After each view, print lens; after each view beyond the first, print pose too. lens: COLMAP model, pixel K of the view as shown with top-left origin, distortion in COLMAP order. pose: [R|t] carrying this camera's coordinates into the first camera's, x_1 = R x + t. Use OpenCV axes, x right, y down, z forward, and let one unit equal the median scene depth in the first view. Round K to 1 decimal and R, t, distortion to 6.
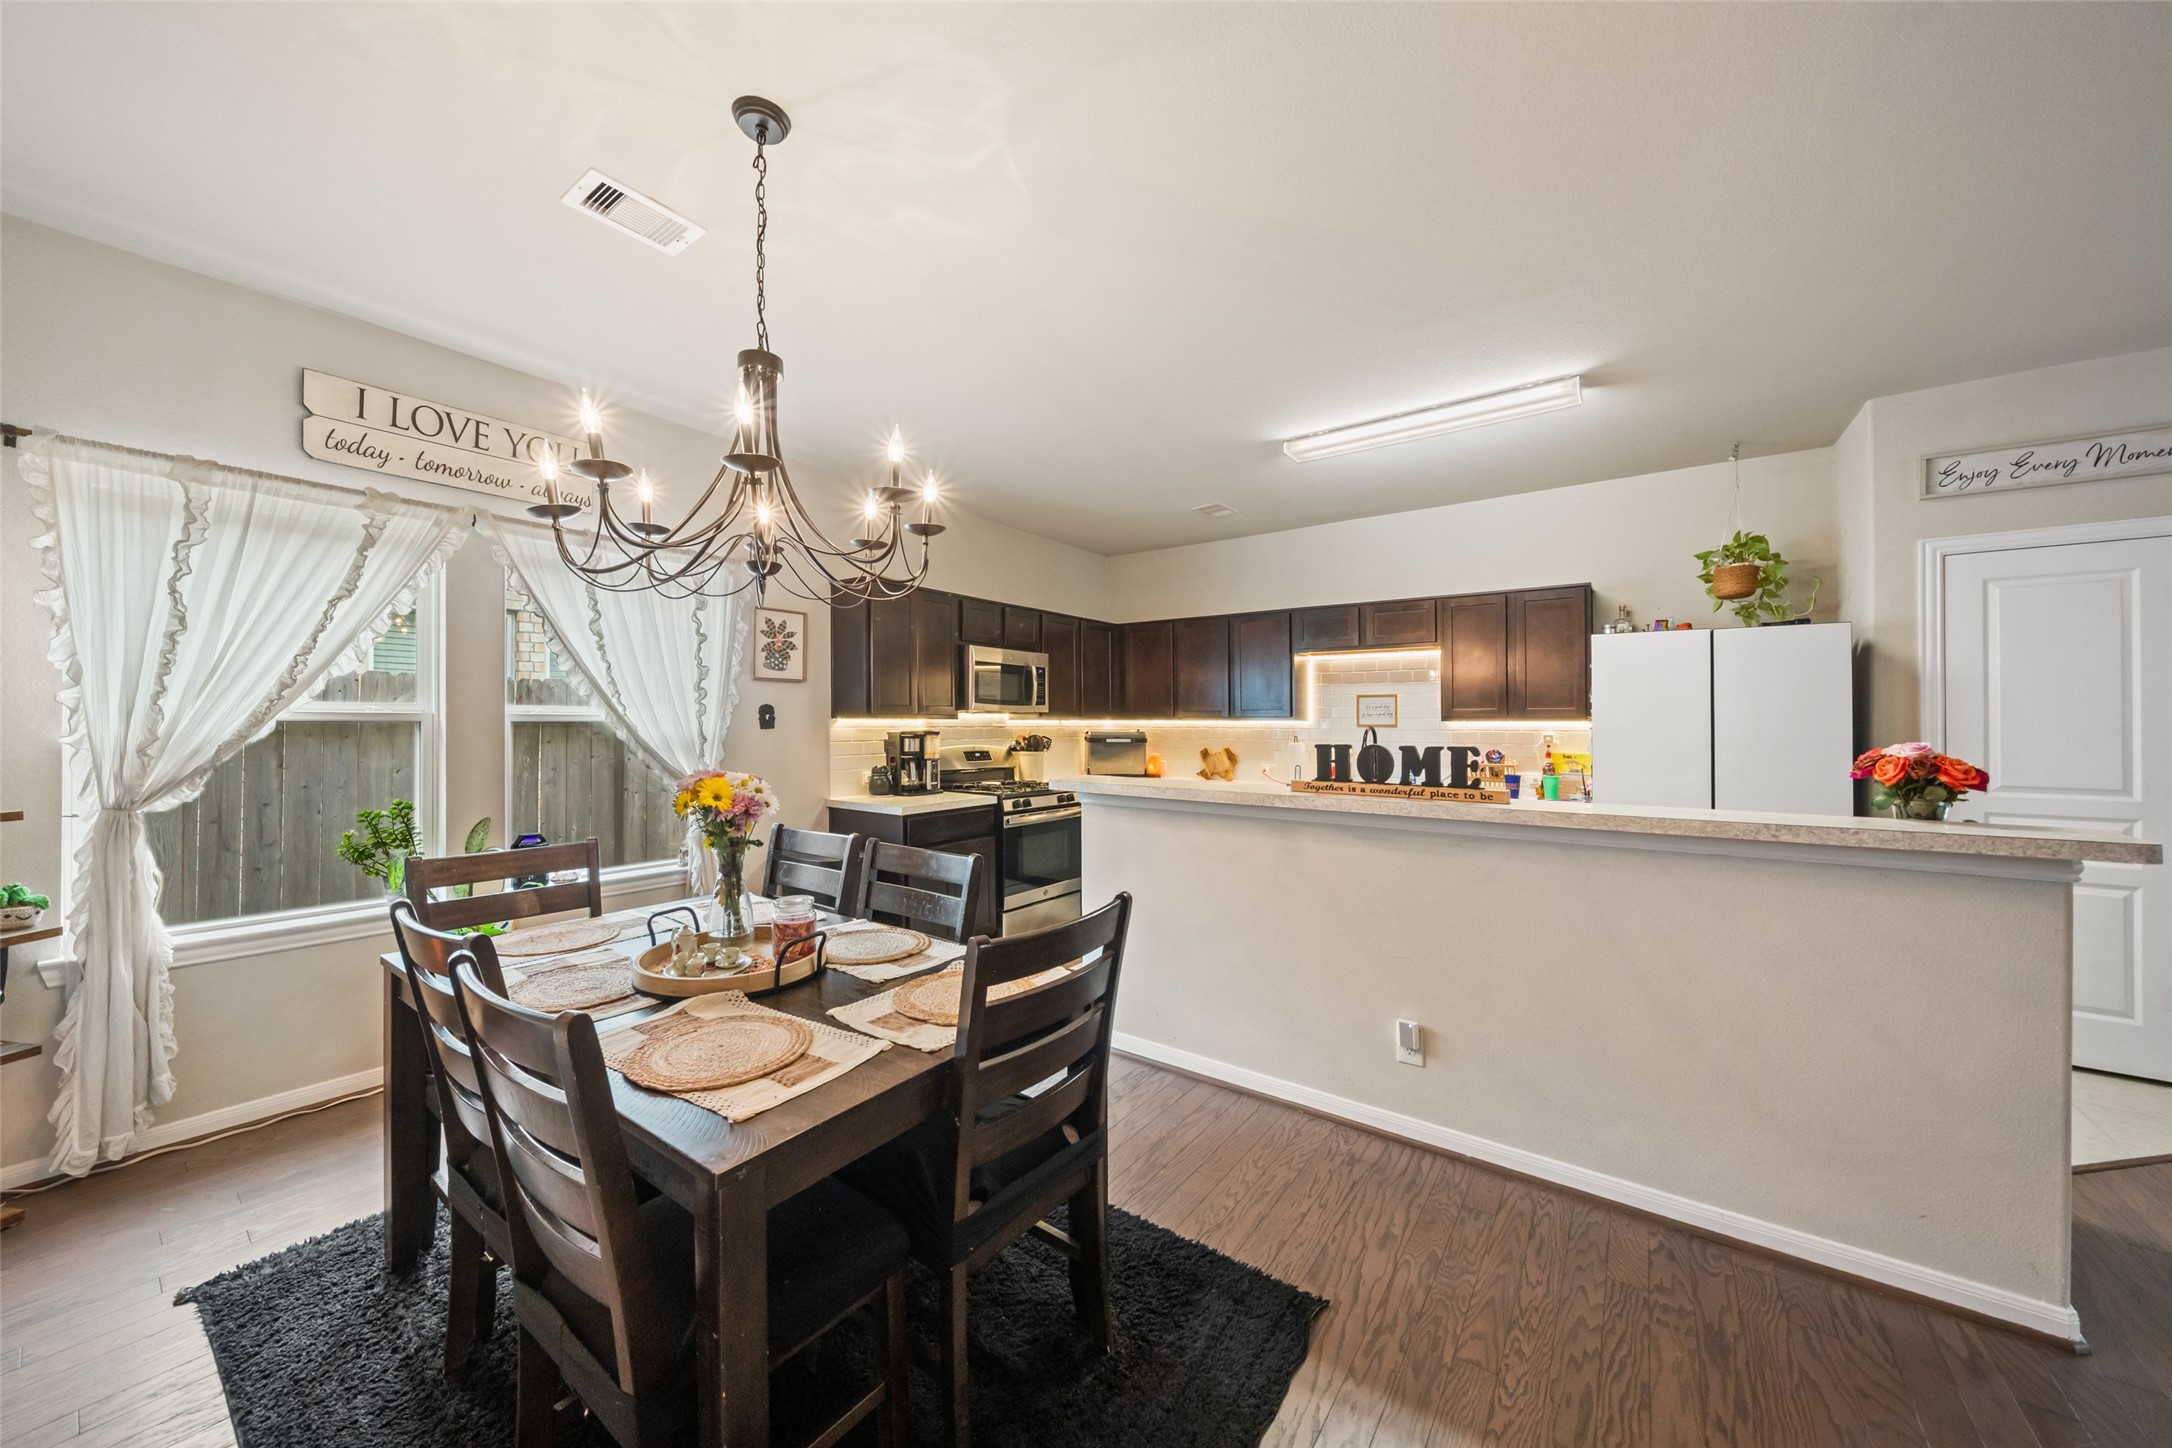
lens RADIAL K [[757.7, 0, 1084.7], [0, 757.7, 717.0], [0, 0, 1]] dist [-0.009750, -0.000081]
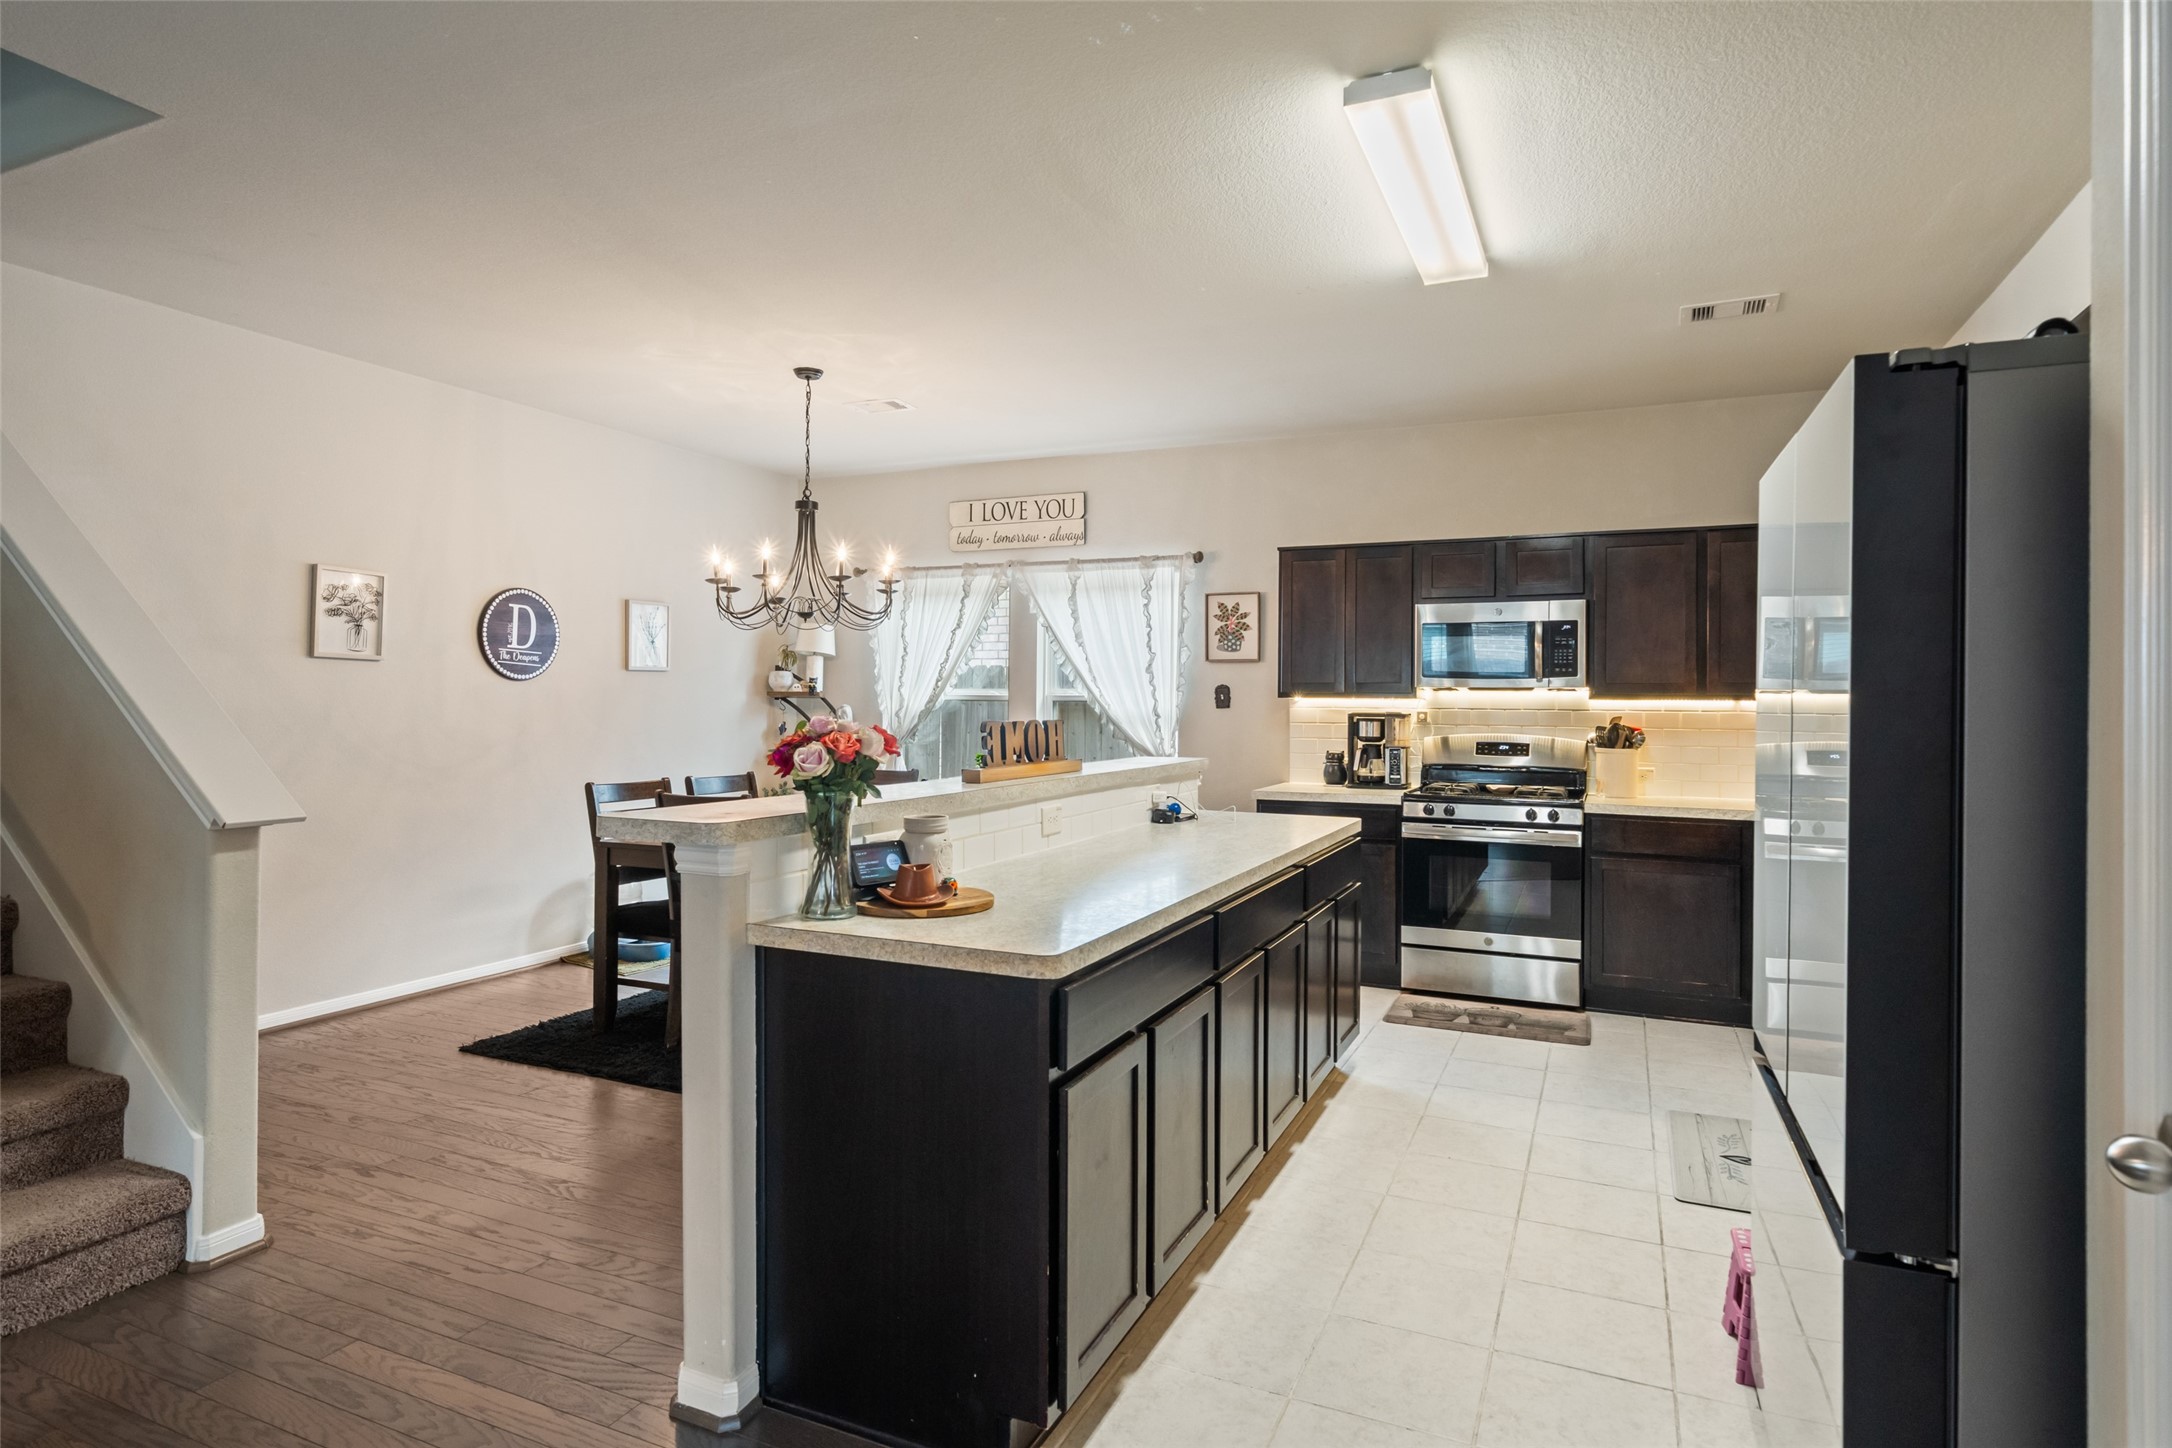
lens RADIAL K [[1170.9, 0, 1083.3], [0, 1170.9, 692.3], [0, 0, 1]] dist [-0.000511, -0.000323]
pose [[0.201121, -0.011839, -0.979495, 1.318849], [0.000901, 0.999929, -0.011901, 0.014934], [0.979566, 0.001511, 0.201118, 0.565358]]
